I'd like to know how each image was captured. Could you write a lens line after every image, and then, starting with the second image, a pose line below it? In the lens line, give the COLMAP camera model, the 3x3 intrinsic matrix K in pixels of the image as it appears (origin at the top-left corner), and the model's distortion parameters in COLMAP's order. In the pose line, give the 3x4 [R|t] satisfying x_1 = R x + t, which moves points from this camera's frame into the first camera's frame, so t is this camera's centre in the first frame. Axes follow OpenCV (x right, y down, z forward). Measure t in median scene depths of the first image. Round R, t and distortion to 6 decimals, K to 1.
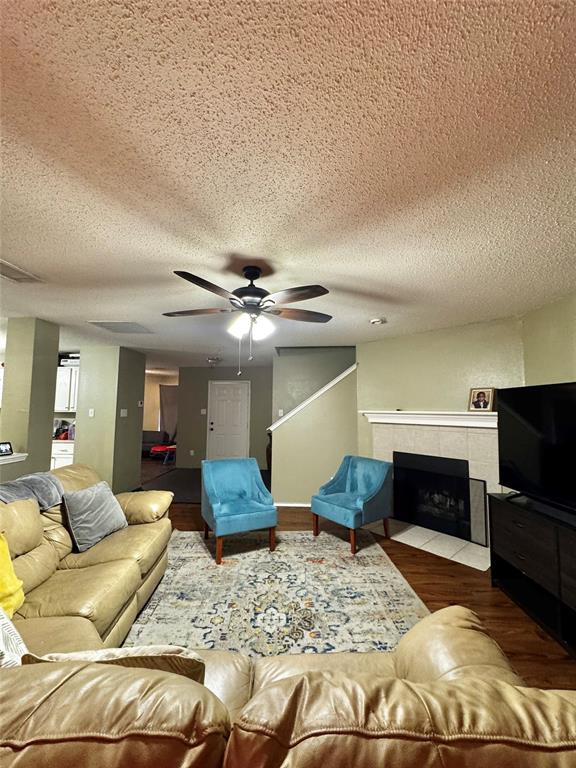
lens RADIAL K [[307.0, 0, 286.8], [0, 307.0, 383.1], [0, 0, 1]] dist [-0.000169, -0.000012]
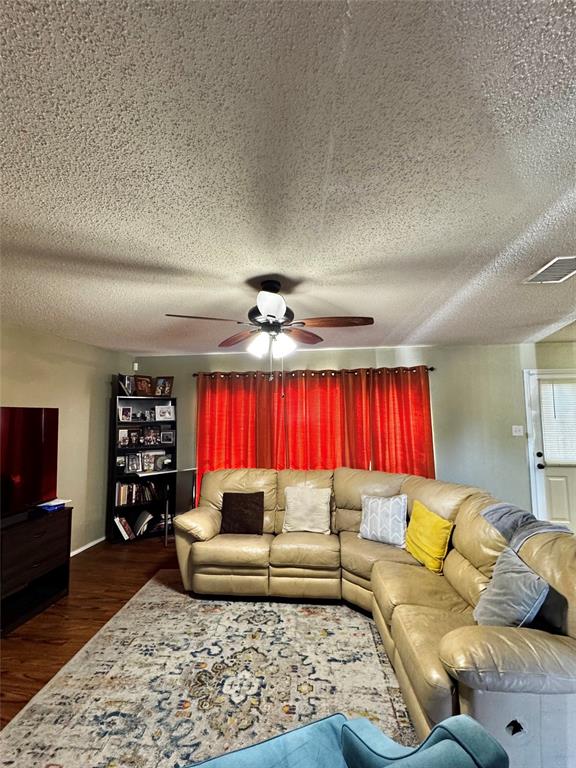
lens RADIAL K [[358.1, 0, 289.9], [0, 358.1, 384.4], [0, 0, 1]] dist [-0.000344, -0.000012]
pose [[-0.995358, 0.004932, 0.096115, -0.278571], [-0.010781, 0.986686, -0.162281, 0.112567], [-0.095636, -0.162564, -0.982052, 2.064225]]
